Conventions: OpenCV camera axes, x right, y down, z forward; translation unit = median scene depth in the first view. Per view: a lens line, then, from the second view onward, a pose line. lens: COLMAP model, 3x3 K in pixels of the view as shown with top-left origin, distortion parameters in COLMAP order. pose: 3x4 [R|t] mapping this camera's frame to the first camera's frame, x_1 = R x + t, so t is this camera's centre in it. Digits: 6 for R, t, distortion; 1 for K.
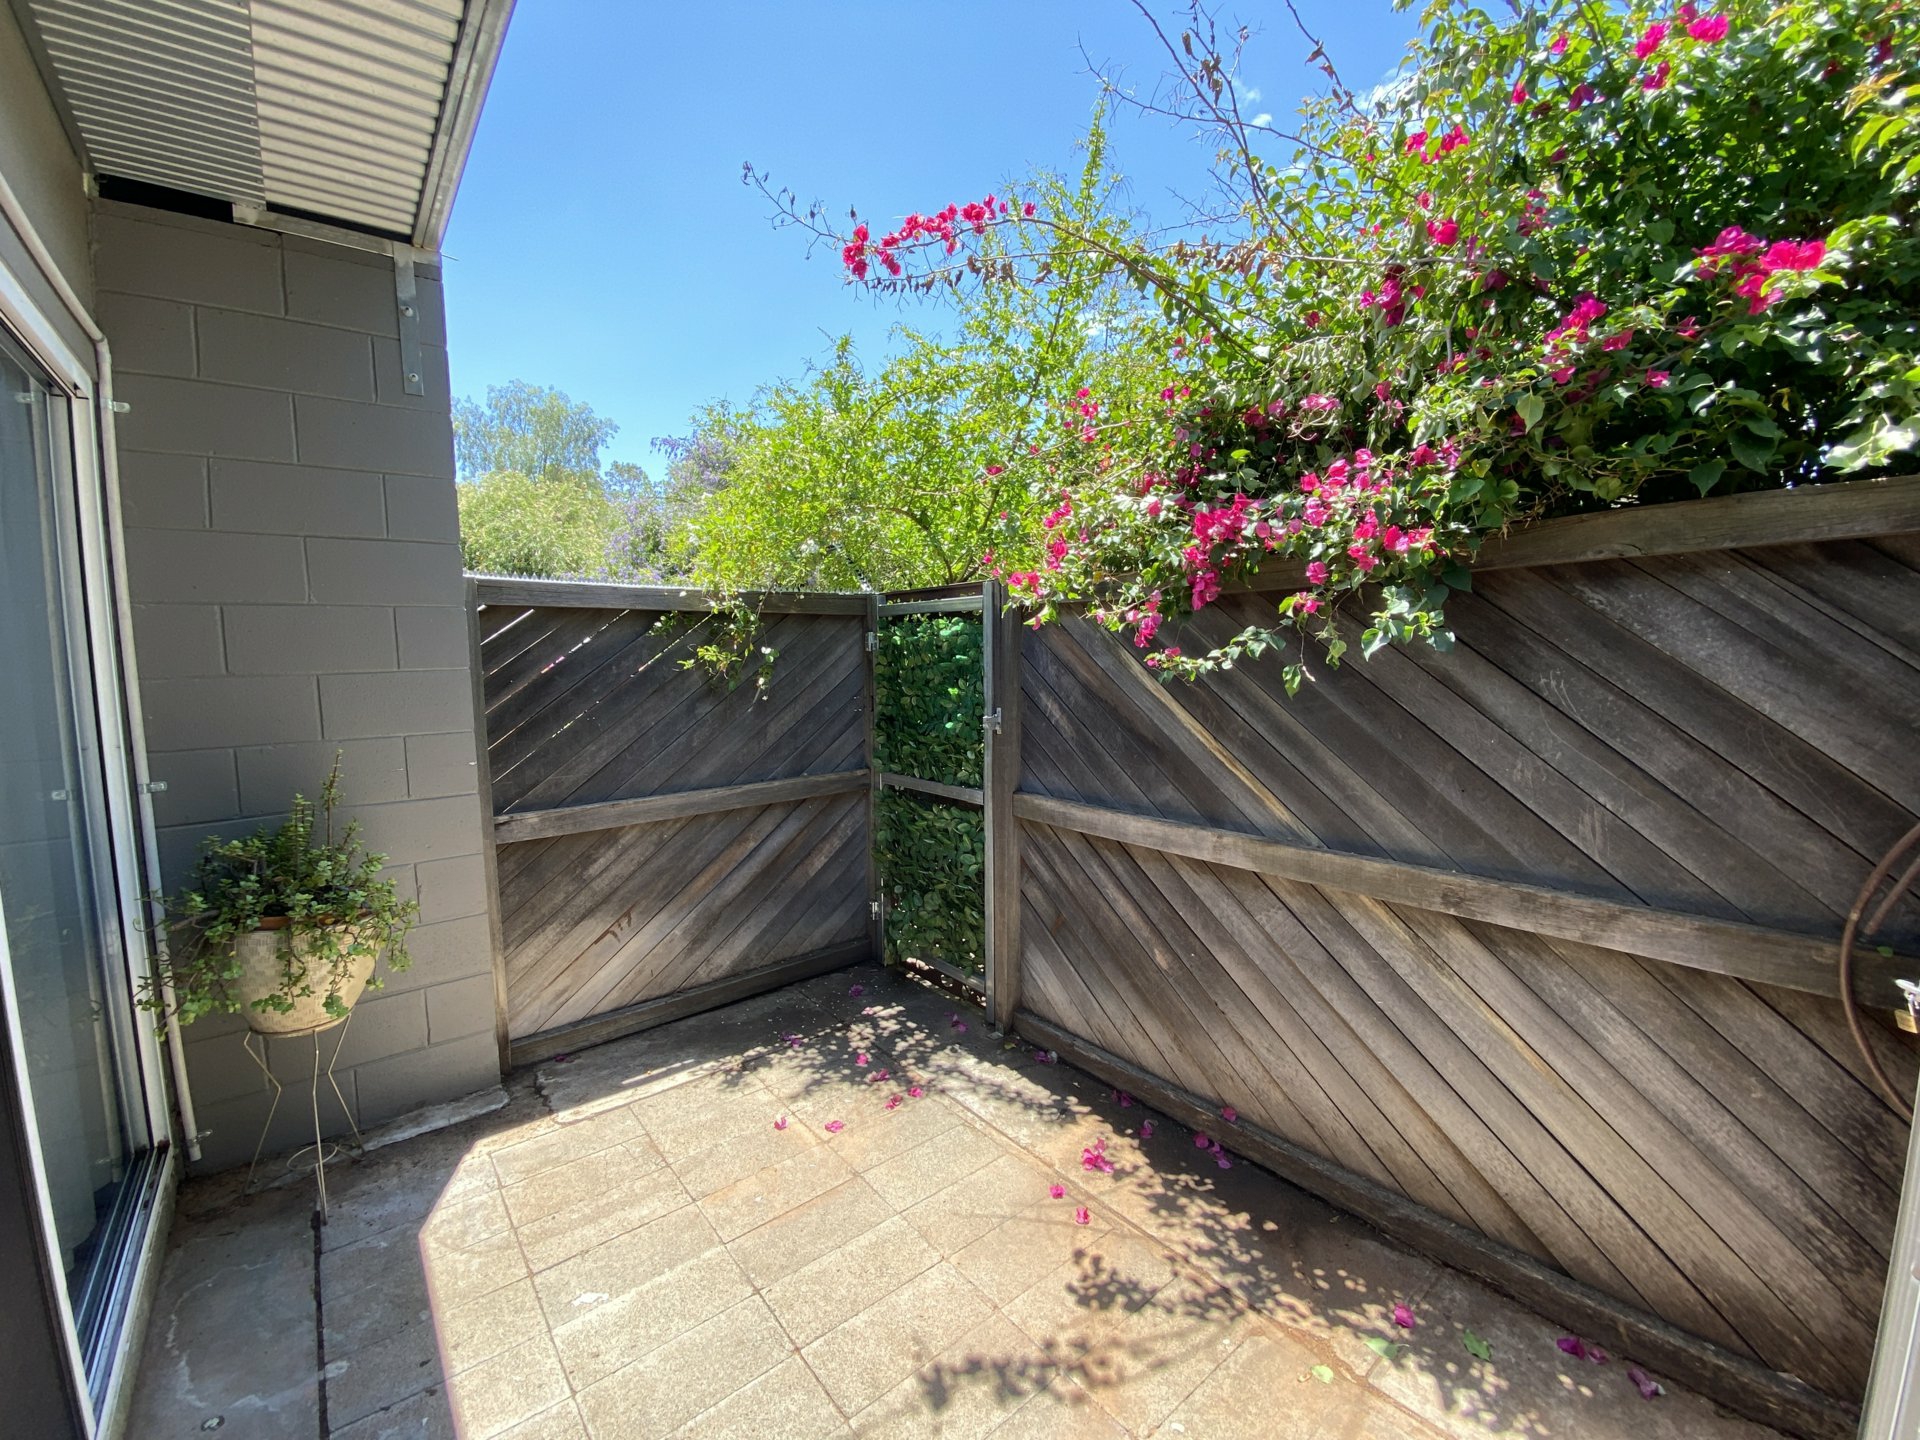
lens RADIAL K [[800.6, 0, 960.0], [0, 800.6, 720.0], [0, 0, 1]] dist [0.039719, -0.028792]
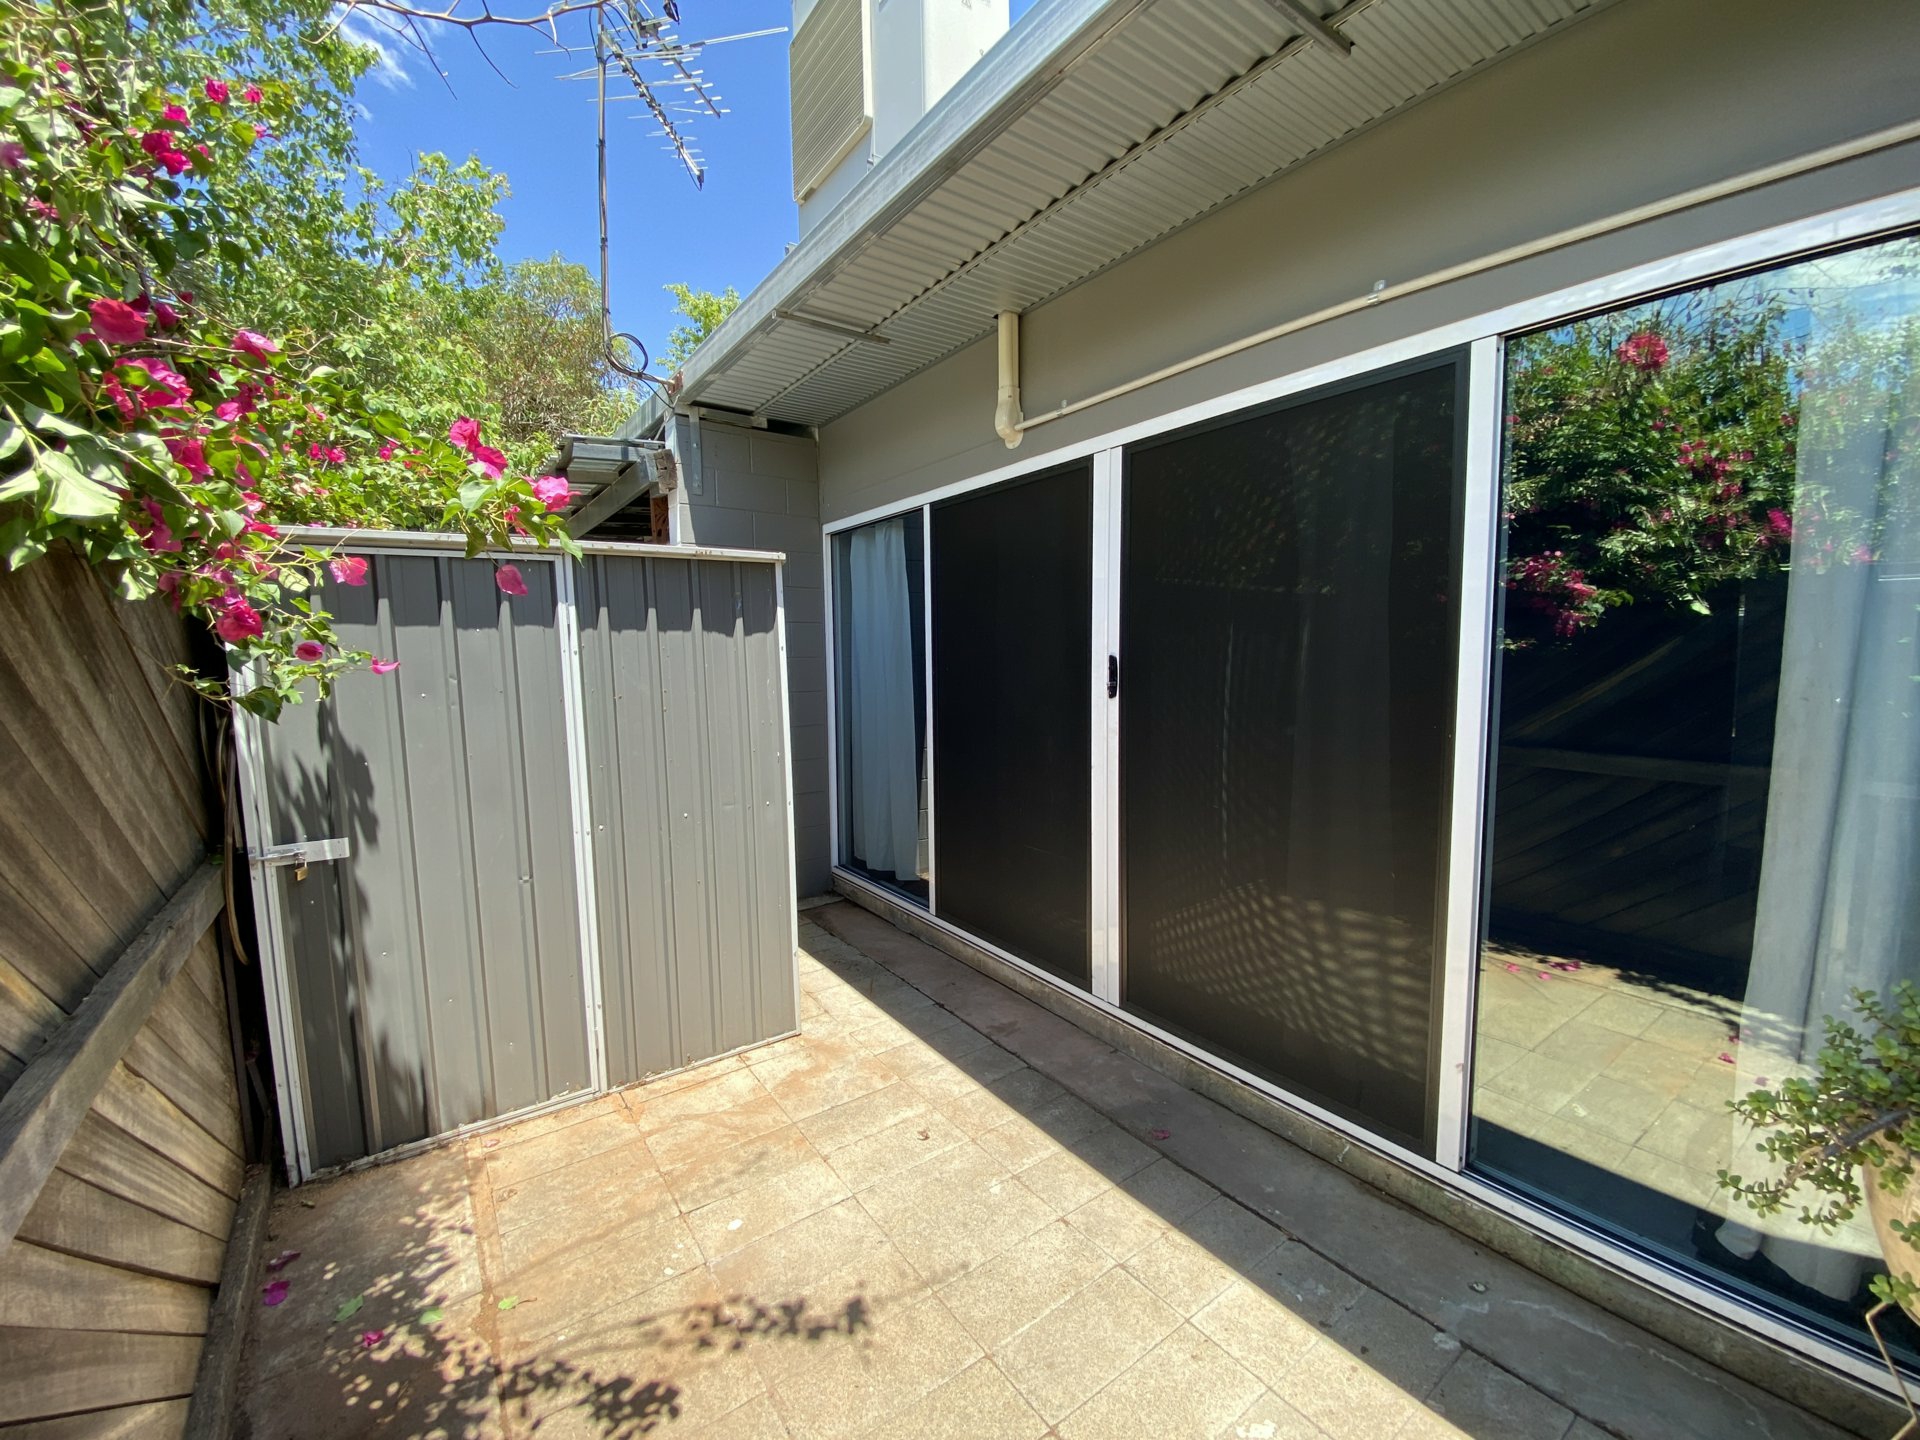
lens RADIAL K [[800.6, 0, 960.0], [0, 800.6, 720.0], [0, 0, 1]] dist [0.039719, -0.028792]
pose [[-0.997397, 0.019479, 0.069423, -0.253924], [0.031968, 0.982478, 0.183614, -0.157904], [-0.064630, 0.185356, -0.980544, 1.859421]]
